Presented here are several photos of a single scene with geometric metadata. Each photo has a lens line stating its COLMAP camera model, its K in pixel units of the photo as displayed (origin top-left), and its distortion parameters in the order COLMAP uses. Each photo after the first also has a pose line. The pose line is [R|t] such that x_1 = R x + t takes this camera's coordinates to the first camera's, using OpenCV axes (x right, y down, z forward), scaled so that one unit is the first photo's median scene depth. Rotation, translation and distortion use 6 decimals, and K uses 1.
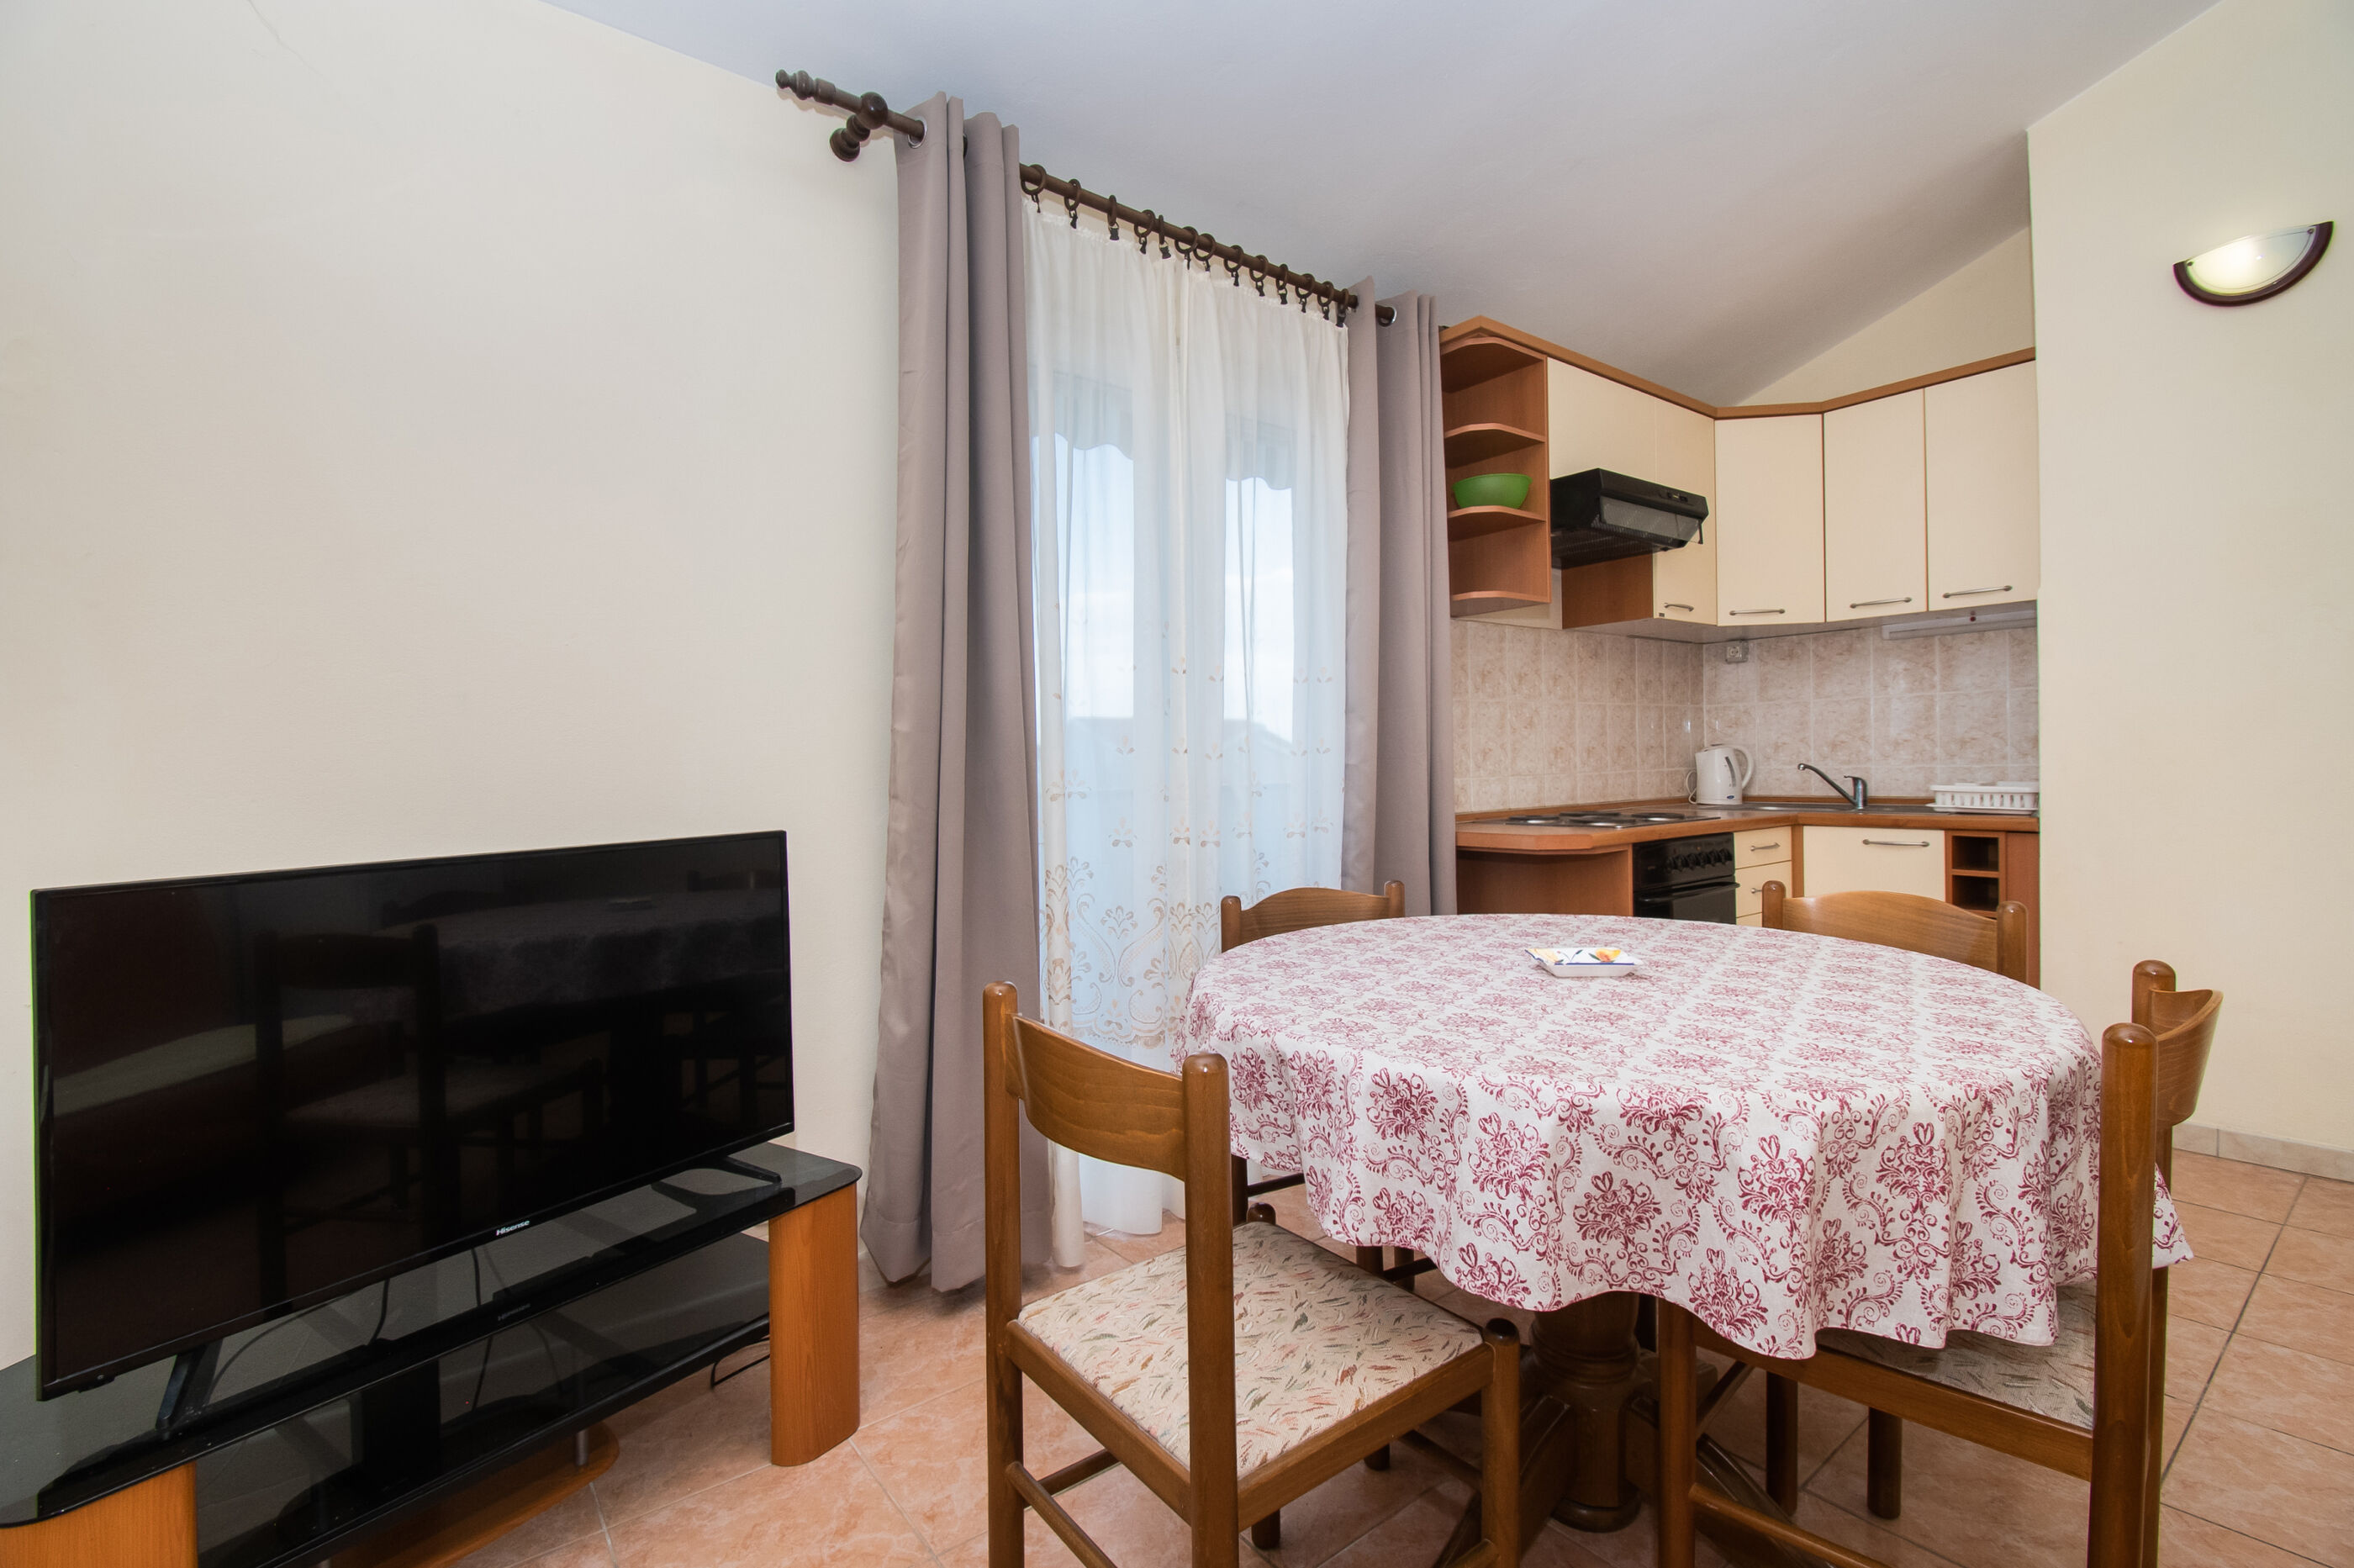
lens RADIAL K [[1061.9, 0, 1279.0], [0, 1061.9, 784.2], [0, 0, 1]] dist [-0.011215, -0.007068]
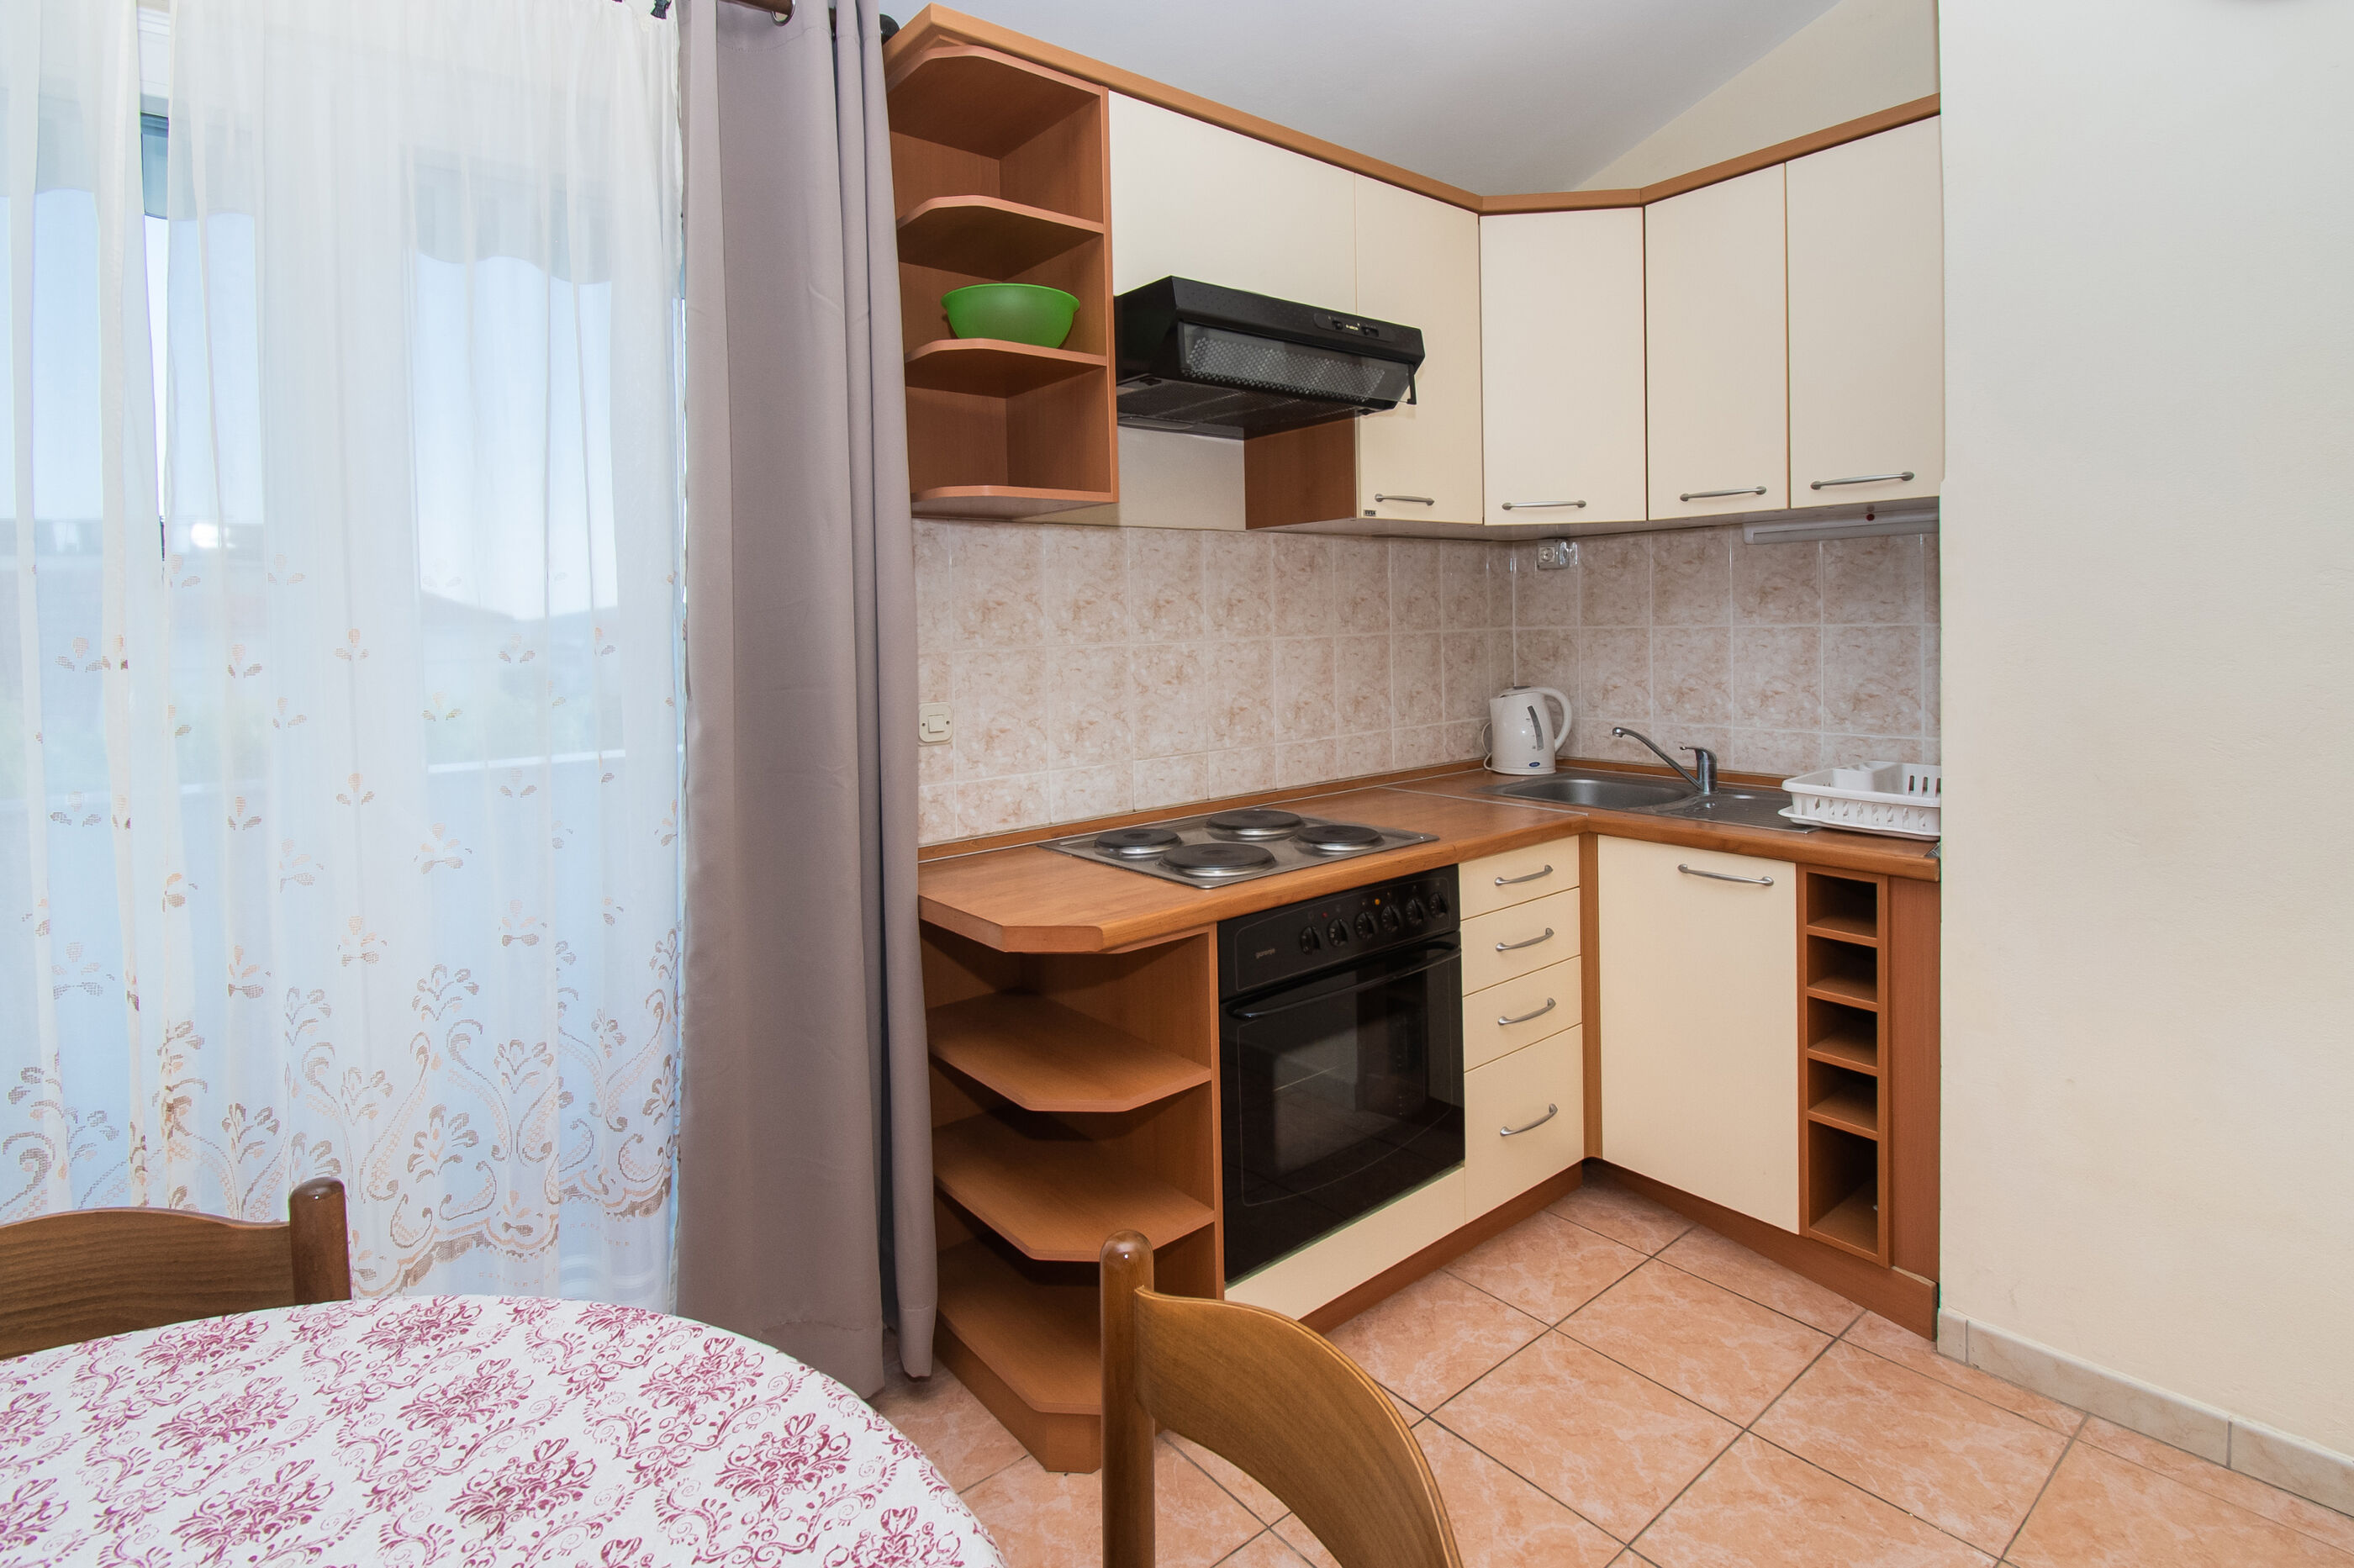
lens RADIAL K [[1148.9, 0, 1295.1], [0, 1148.9, 649.5], [0, 0, 1]] dist [-0.010634, -0.002103]
pose [[0.999504, 0.008091, 0.030433, 0.362155], [-0.008390, 0.999917, 0.009734, -0.102638], [-0.030352, -0.009985, 0.999489, 0.376279]]
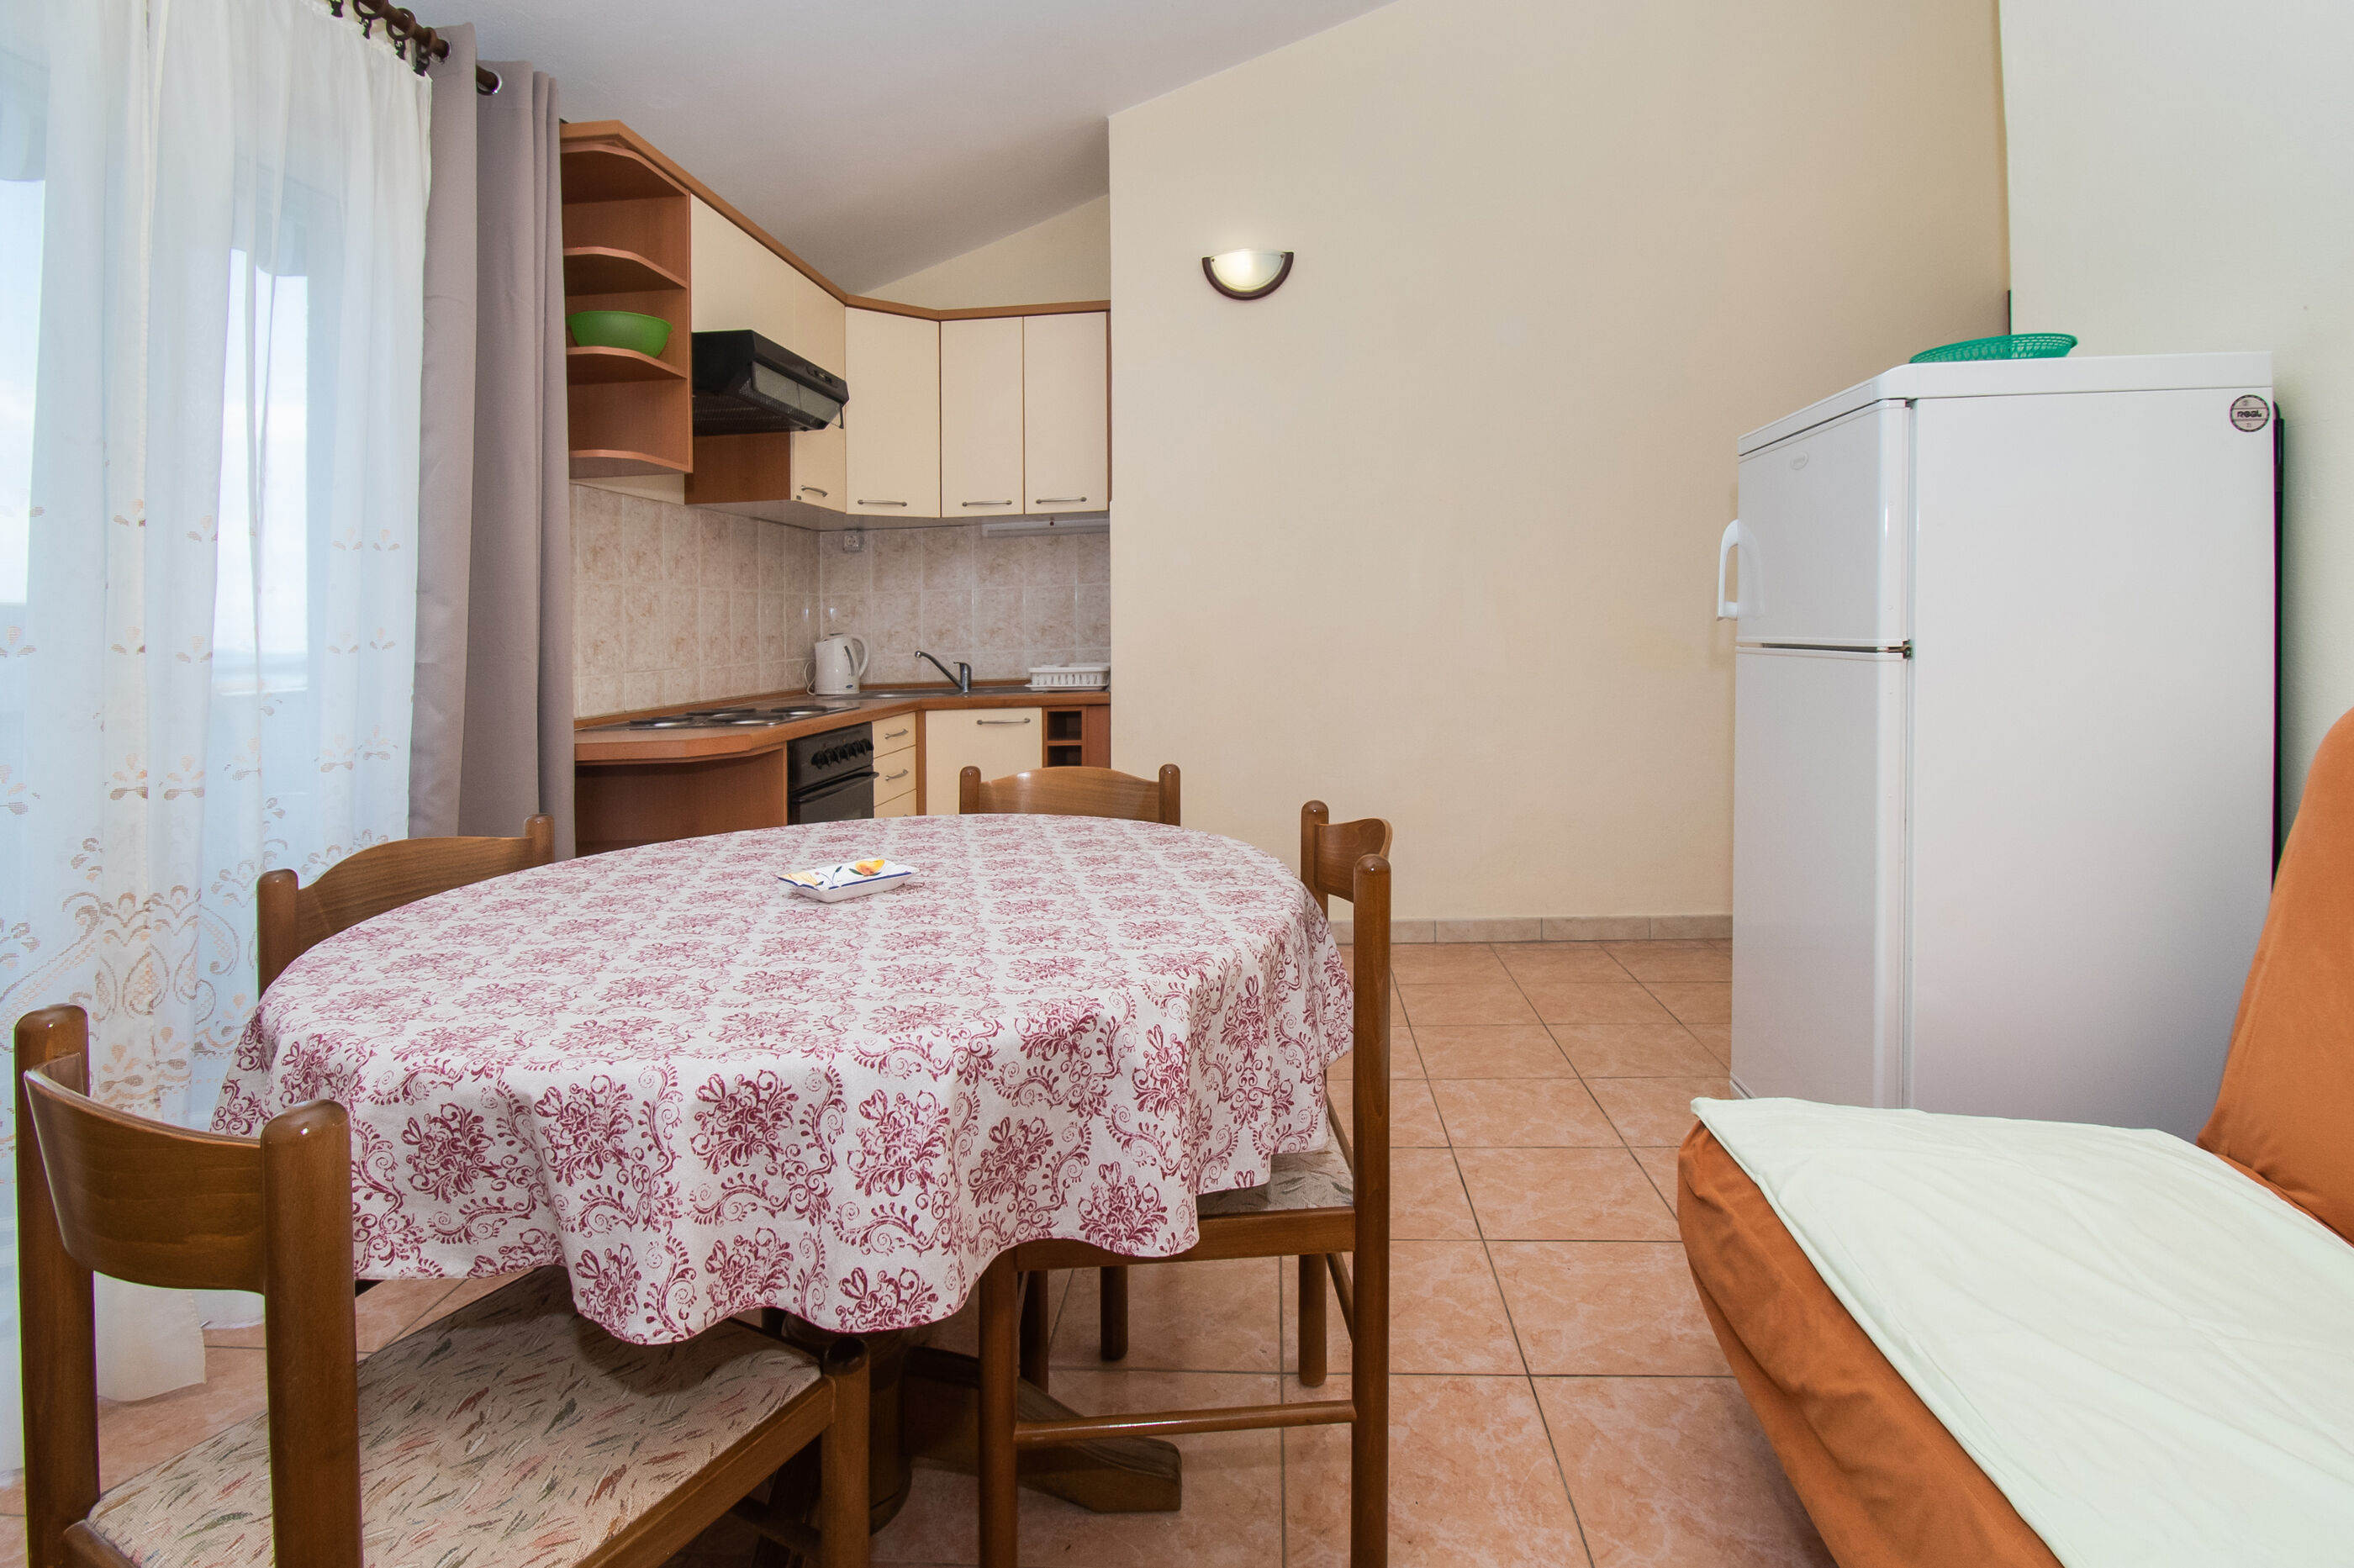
lens RADIAL K [[1061.9, 0, 1206.9], [0, 1061.9, 624.8], [0, 0, 1]] dist [-0.011215, -0.007068]
pose [[0.695470, -0.002527, 0.718551, -0.081209], [0.036994, 0.998794, -0.032293, -0.002115], [-0.717603, 0.049041, 0.694724, 0.104363]]
